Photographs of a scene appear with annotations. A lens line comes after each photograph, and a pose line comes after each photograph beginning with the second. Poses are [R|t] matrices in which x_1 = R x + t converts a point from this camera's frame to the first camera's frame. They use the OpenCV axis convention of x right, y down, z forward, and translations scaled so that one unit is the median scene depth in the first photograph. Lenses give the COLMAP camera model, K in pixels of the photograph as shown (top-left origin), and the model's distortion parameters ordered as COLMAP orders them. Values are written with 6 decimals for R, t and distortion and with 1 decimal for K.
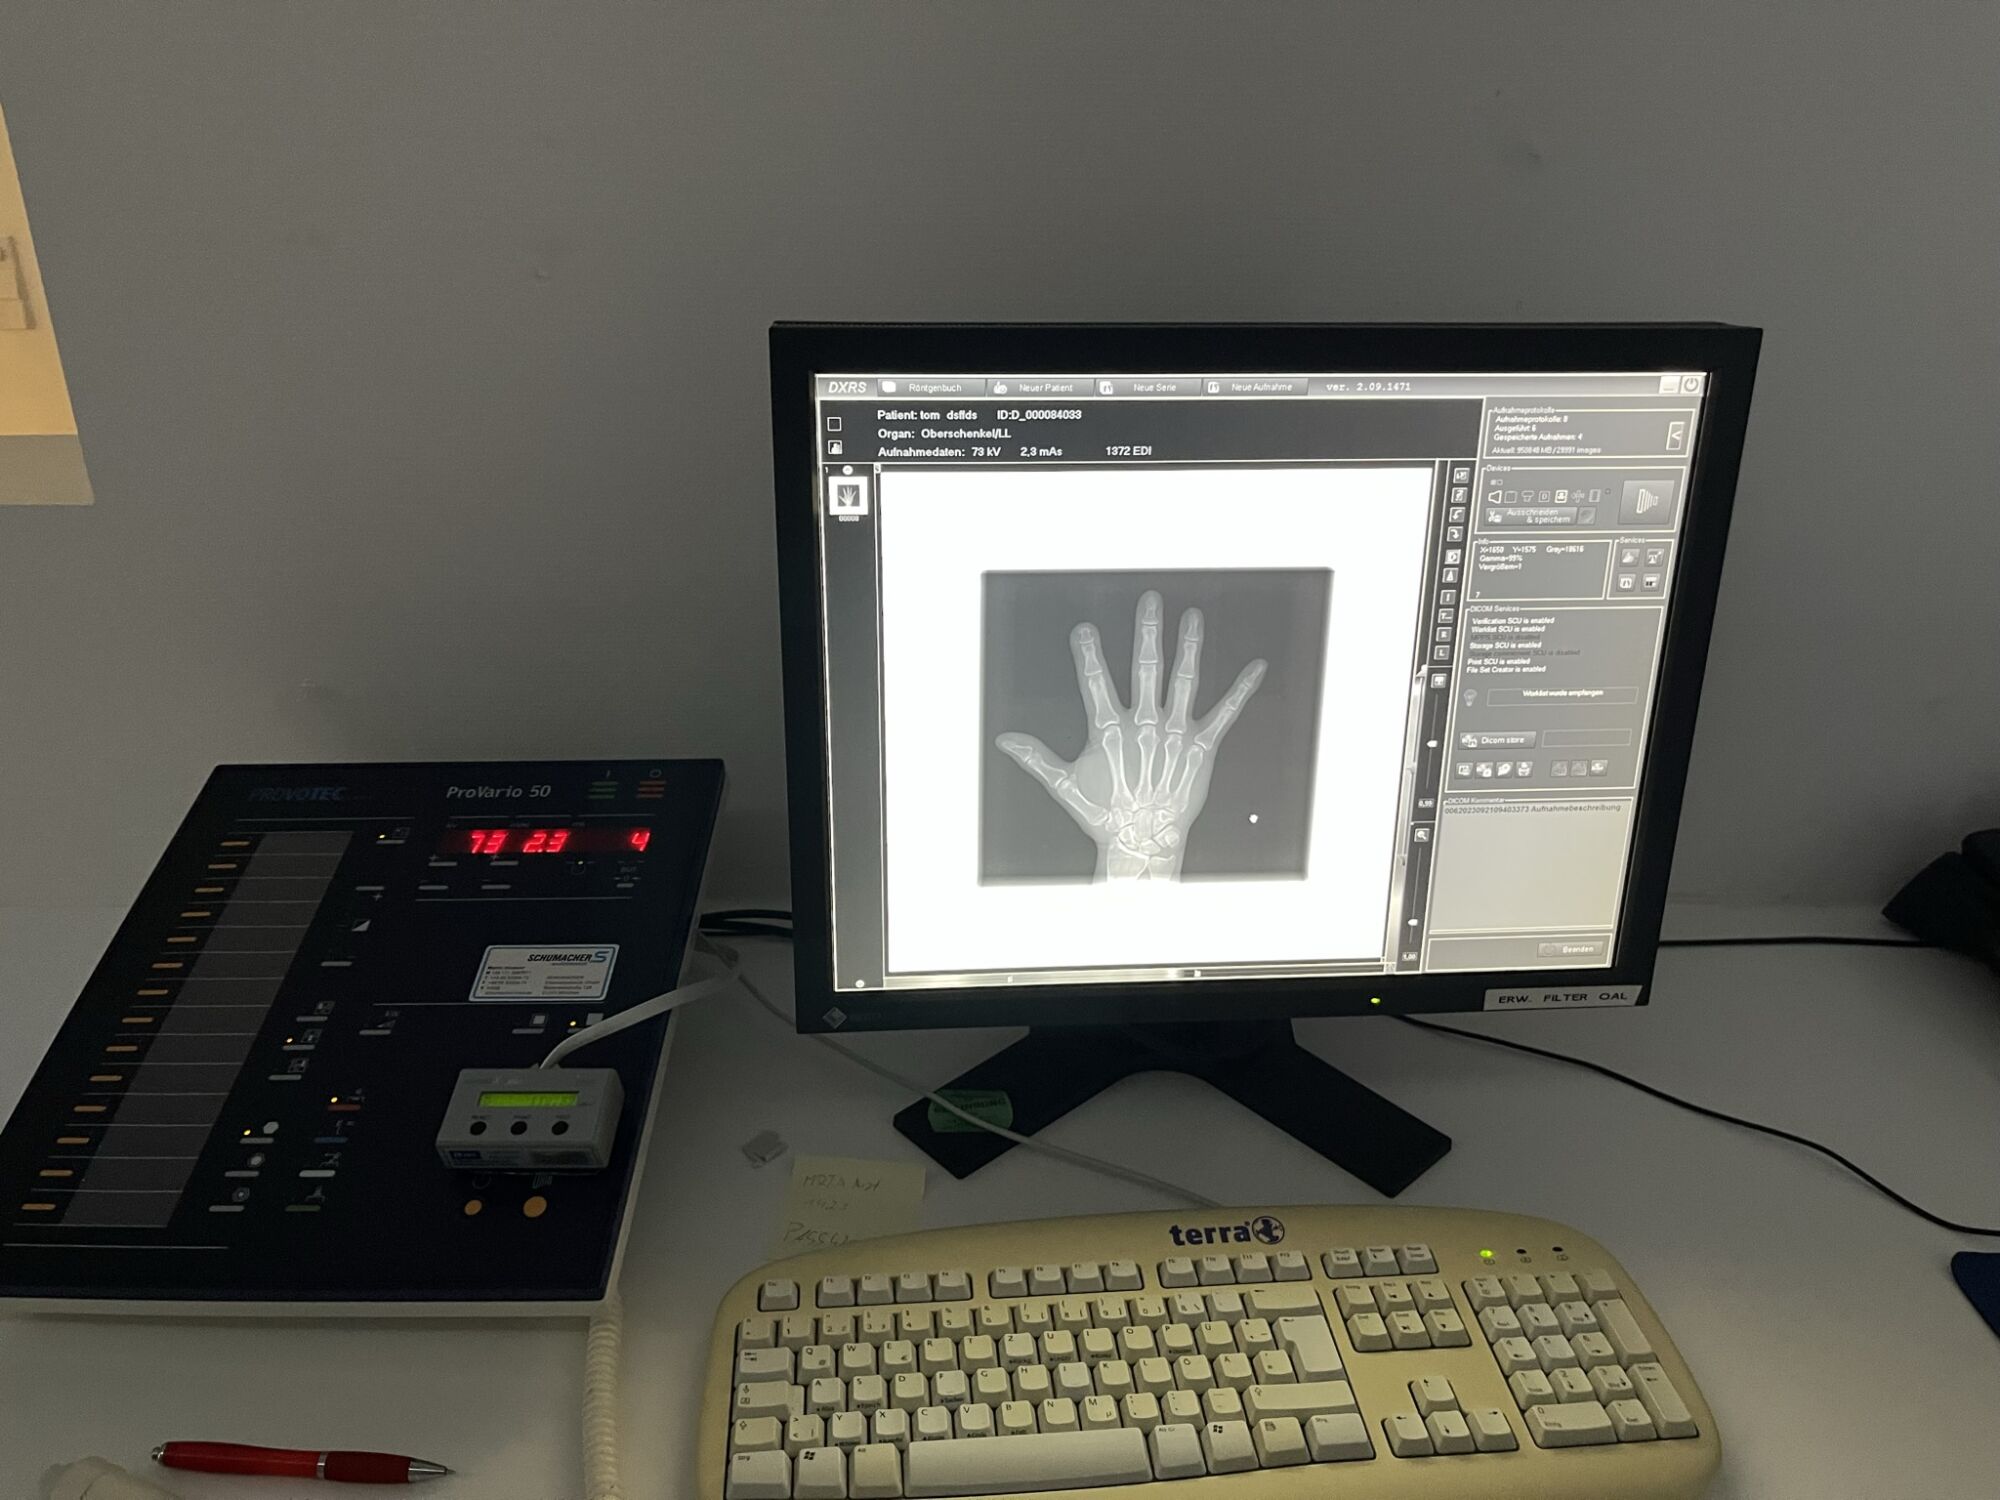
lens RADIAL K [[1484.3, 0, 1000.0], [0, 1484.3, 750.0], [0, 0, 1]] dist [0.029256, -0.009536]
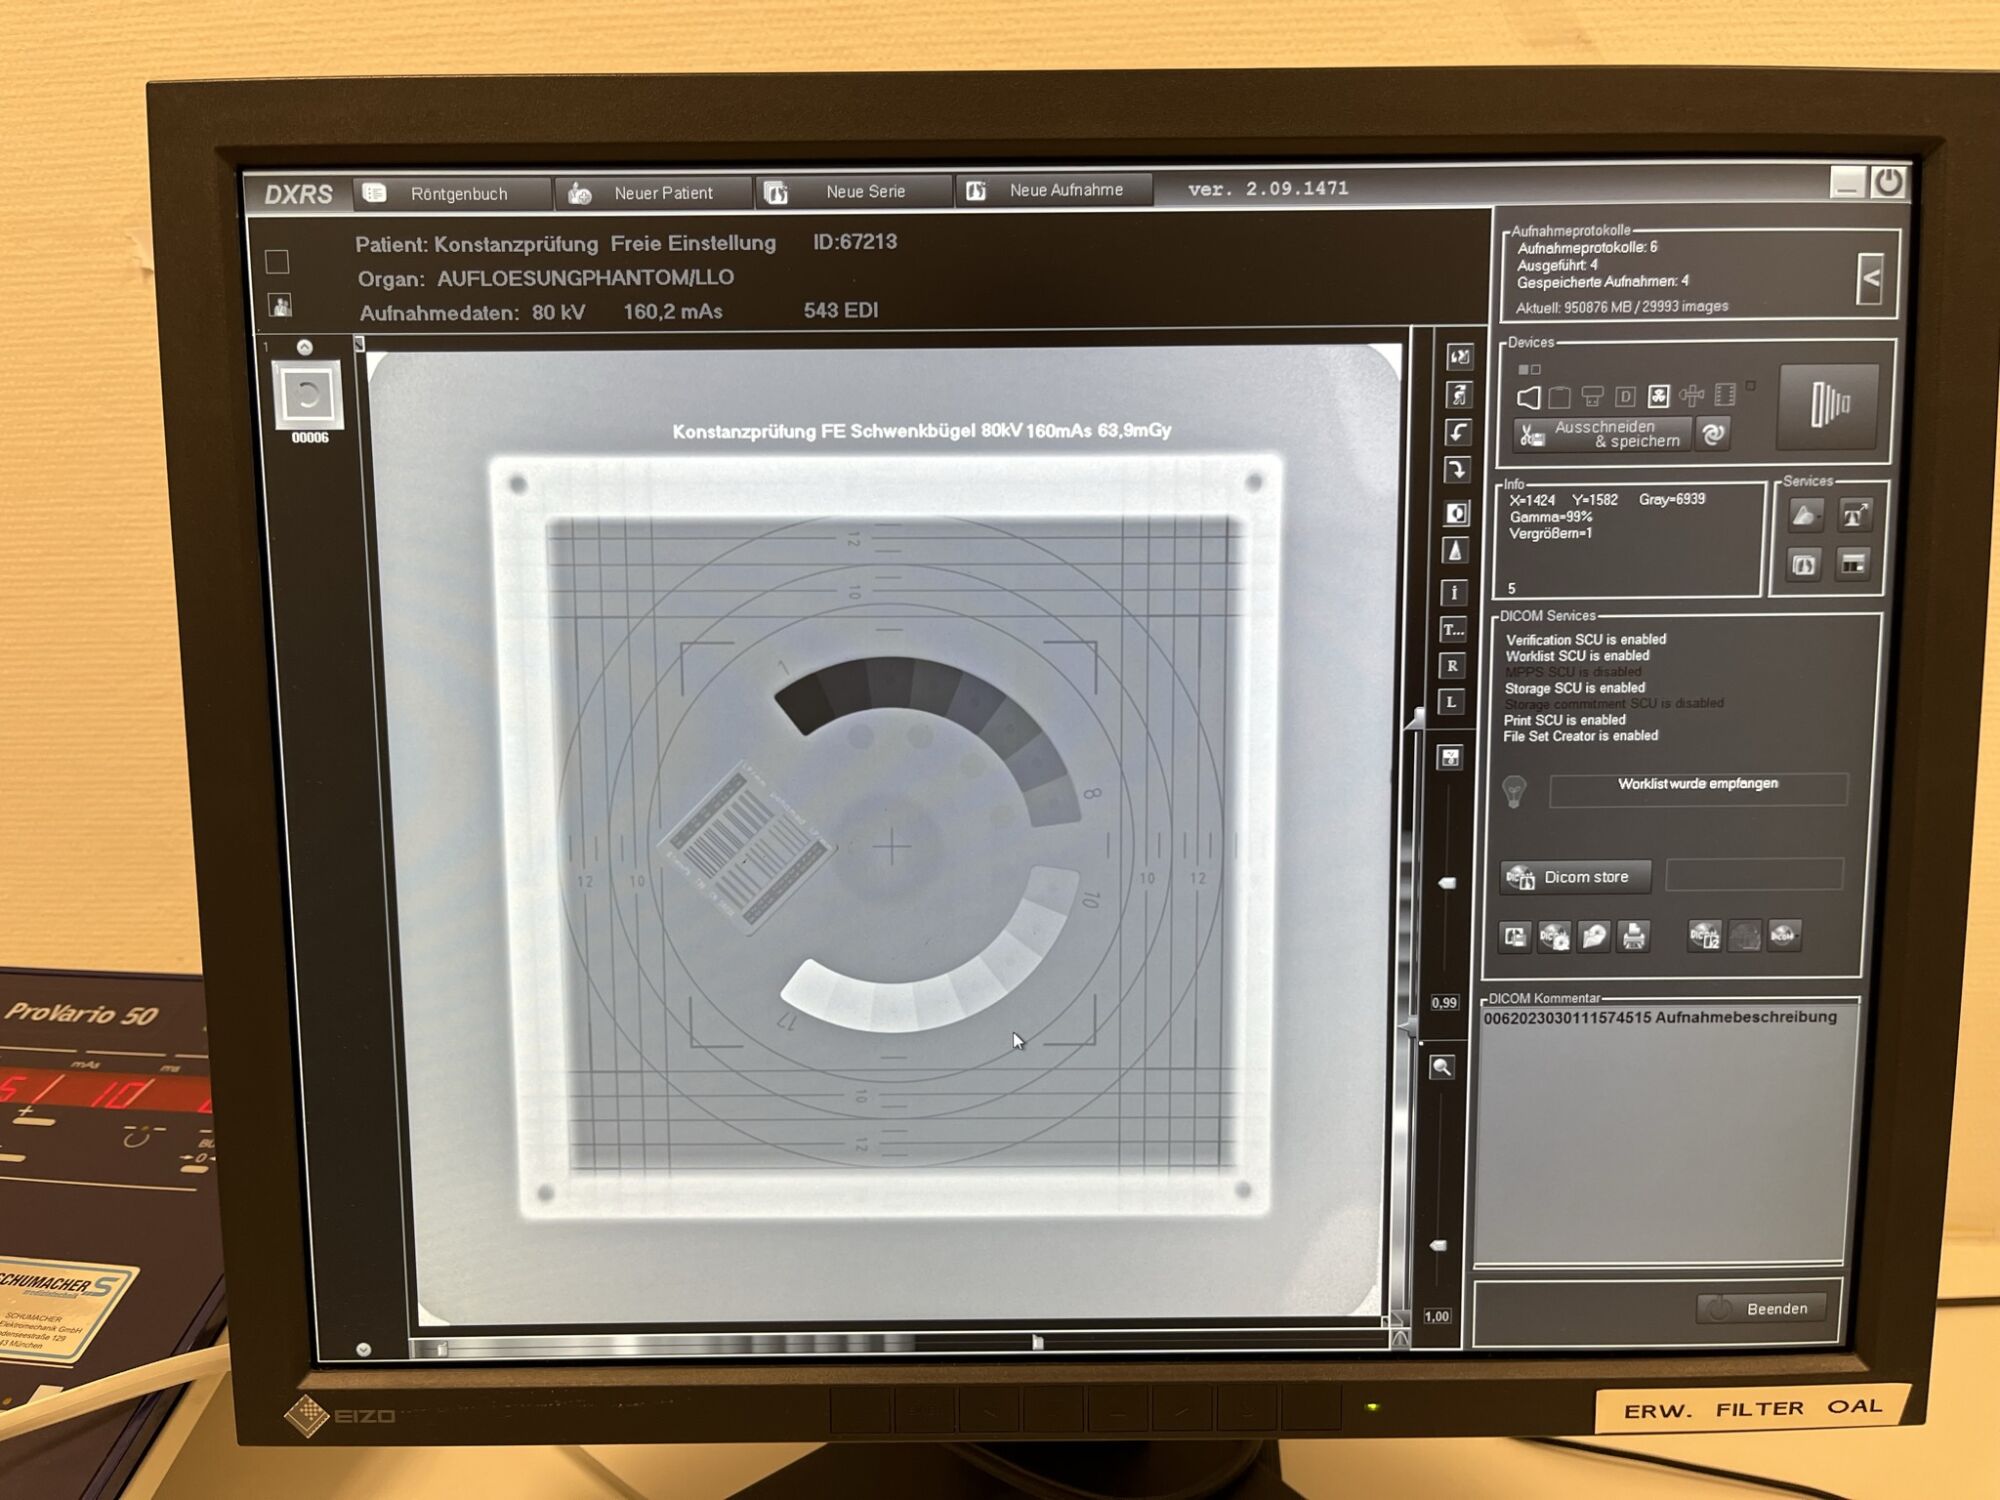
lens RADIAL K [[1484.3, 0, 1000.0], [0, 1484.3, 750.0], [0, 0, 1]] dist [0.029256, -0.009536]
pose [[0.996713, -0.006690, -0.080733, 0.182493], [-0.011067, 0.975994, -0.217516, 0.067748], [0.080250, 0.217695, 0.972712, 0.485465]]
